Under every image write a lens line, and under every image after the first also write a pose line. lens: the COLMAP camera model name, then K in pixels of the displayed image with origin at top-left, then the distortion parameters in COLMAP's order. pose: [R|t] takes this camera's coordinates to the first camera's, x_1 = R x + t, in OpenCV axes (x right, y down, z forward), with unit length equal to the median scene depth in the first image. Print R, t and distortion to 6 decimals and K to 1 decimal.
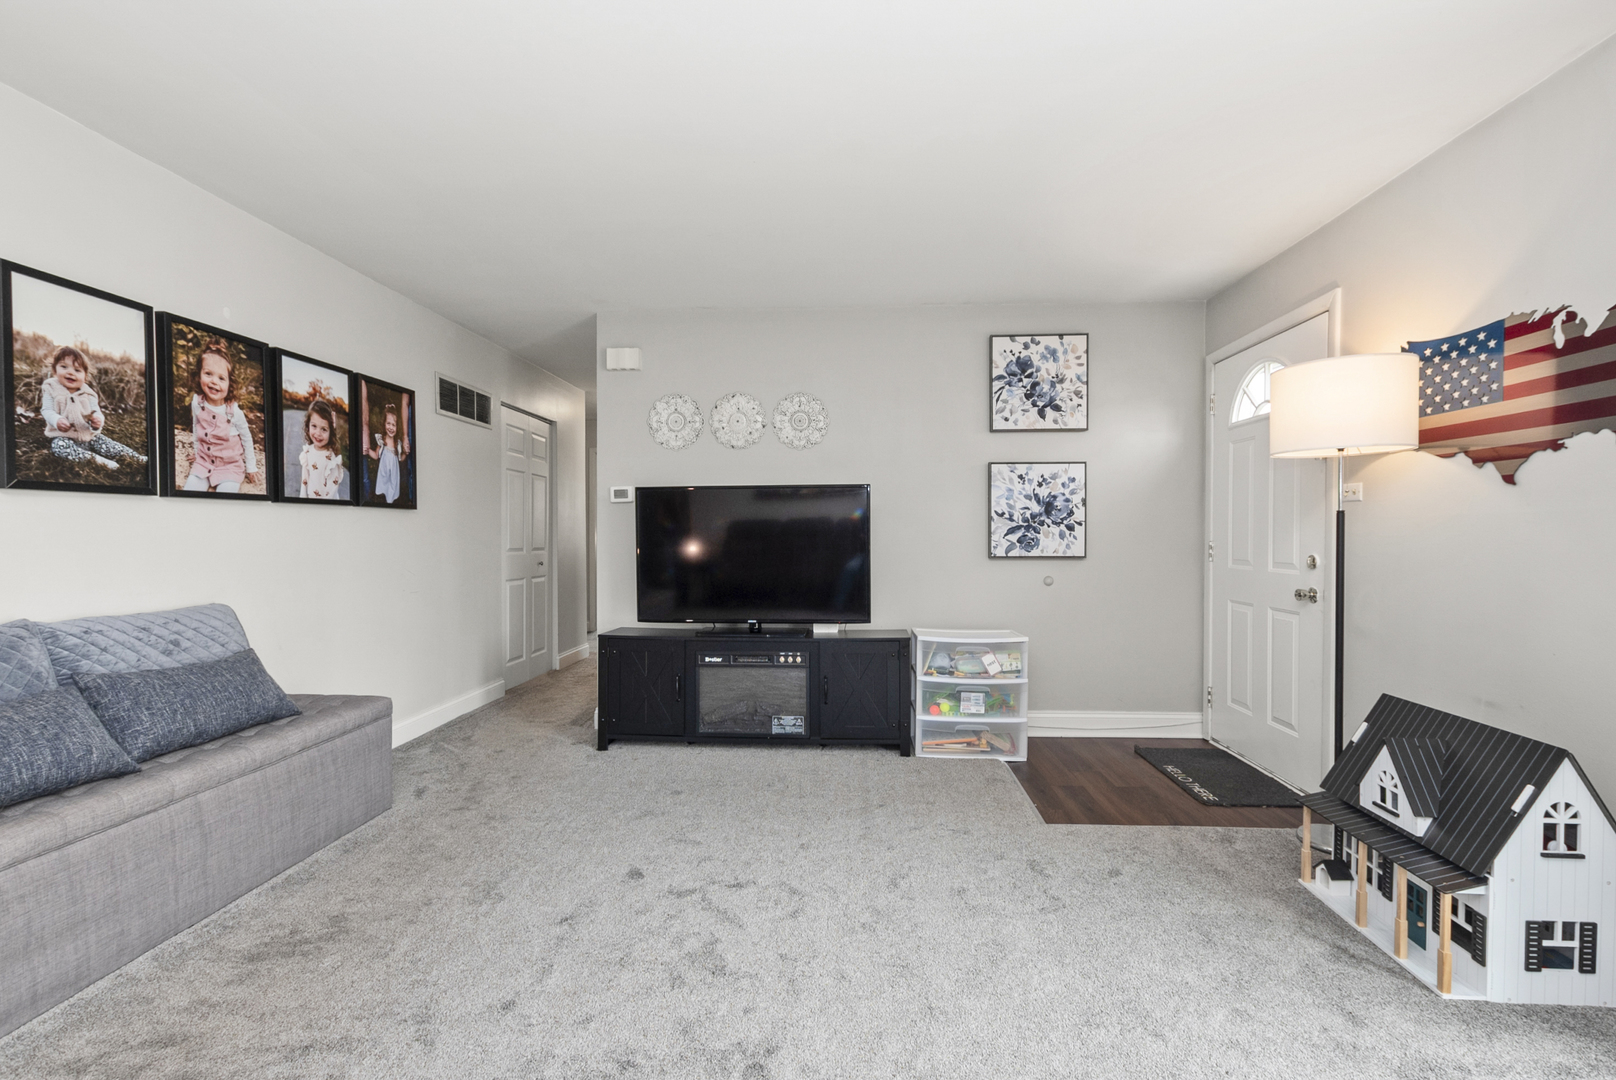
lens RADIAL K [[710.7, 0, 815.6], [0, 710.7, 541.8], [0, 0, 1]] dist [0.008901, -0.003703]
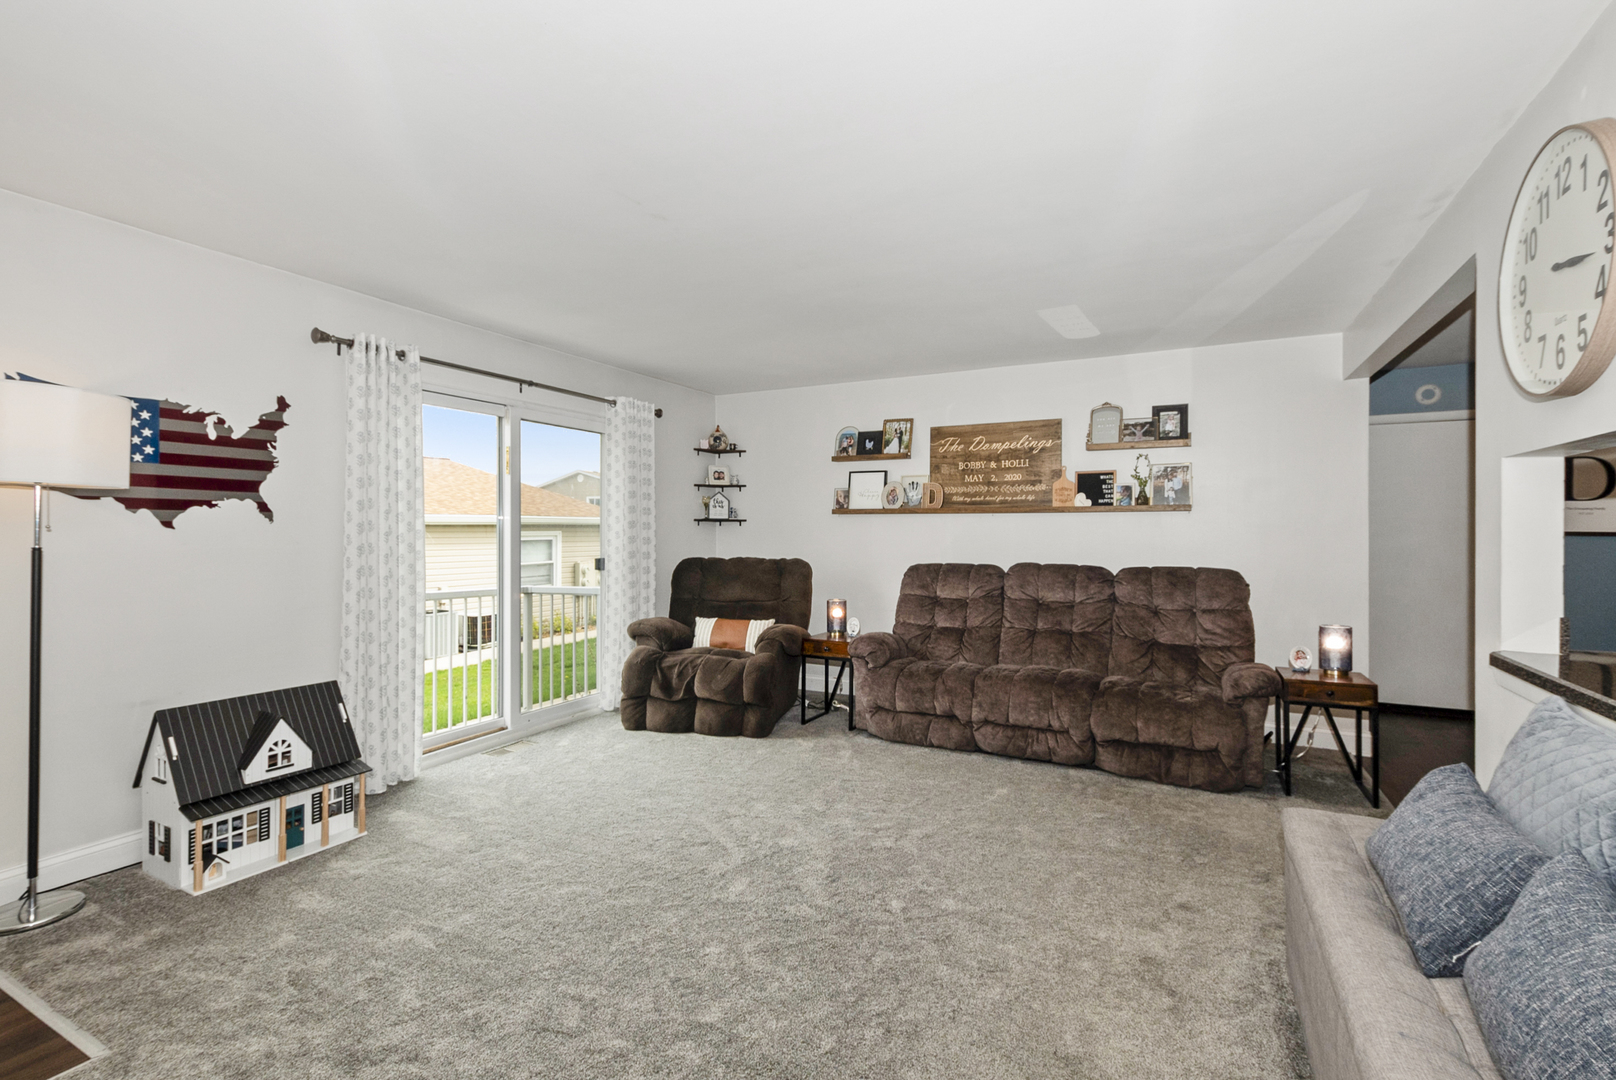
lens RADIAL K [[710.7, 0, 823.1], [0, 710.7, 531.1], [0, 0, 1]] dist [0.008901, -0.003703]
pose [[-0.910834, -0.002953, 0.412763, -0.509952], [0.002028, 0.999930, 0.011630, -0.067127], [-0.412769, 0.011430, -0.910764, 1.288650]]
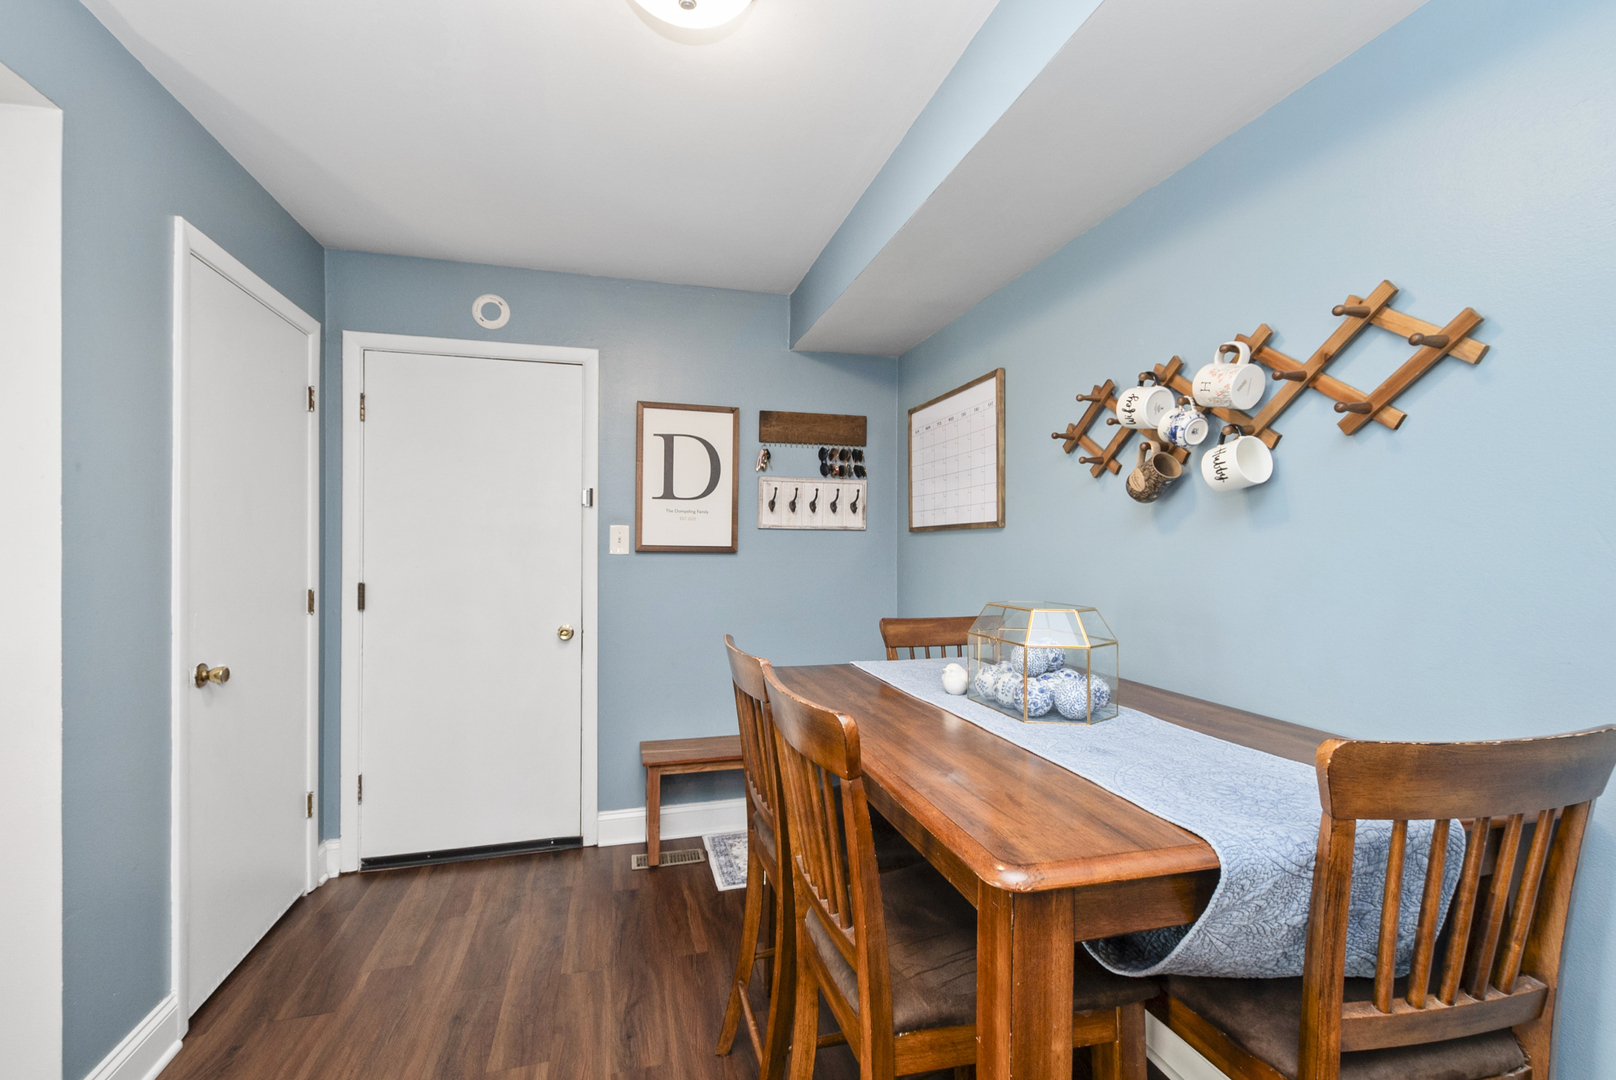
lens RADIAL K [[710.7, 0, 815.3], [0, 710.7, 546.7], [0, 0, 1]] dist [0.008901, -0.003703]
pose [[-0.942322, 0.000130, -0.334709, -1.250772], [-0.002309, 0.999974, 0.006890, -0.047328], [0.334701, 0.007266, -0.942296, 0.180682]]
